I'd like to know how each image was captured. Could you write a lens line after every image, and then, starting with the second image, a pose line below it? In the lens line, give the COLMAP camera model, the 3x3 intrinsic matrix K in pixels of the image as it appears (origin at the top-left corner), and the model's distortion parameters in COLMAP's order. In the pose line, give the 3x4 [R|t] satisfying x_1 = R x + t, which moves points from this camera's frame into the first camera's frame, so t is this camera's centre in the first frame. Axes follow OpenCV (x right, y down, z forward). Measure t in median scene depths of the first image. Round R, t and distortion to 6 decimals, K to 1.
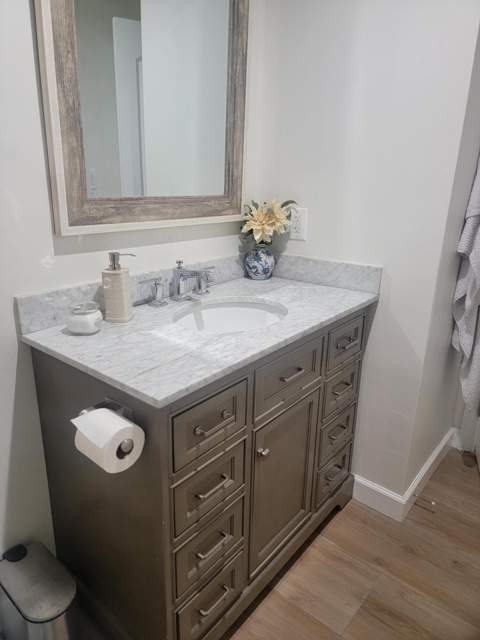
lens RADIAL K [[443.2, 0, 239.1], [0, 443.2, 318.4], [0, 0, 1]] dist [0.076283, -0.062359]
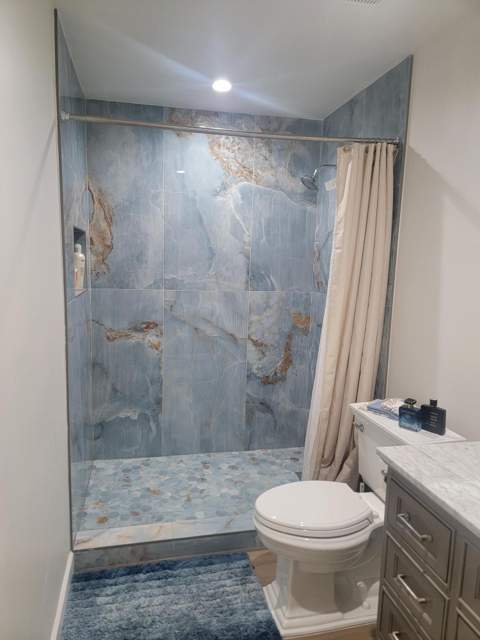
lens RADIAL K [[443.2, 0, 238.2], [0, 443.2, 324.2], [0, 0, 1]] dist [0.076283, -0.062359]
pose [[-0.612376, 0.078676, -0.786642, 0.973332], [-0.281518, 0.908109, 0.309977, -0.413567], [0.738744, 0.411277, -0.533955, 0.970738]]
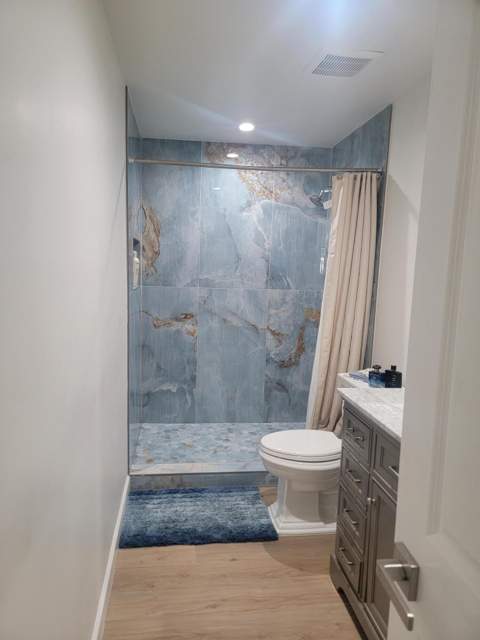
lens RADIAL K [[443.2, 0, 233.5], [0, 443.2, 326.9], [0, 0, 1]] dist [0.076283, -0.062359]
pose [[-0.684297, 0.061200, -0.726630, 1.362187], [-0.266561, 0.906513, 0.327382, -0.529983], [0.678736, 0.417718, -0.604011, 1.411005]]
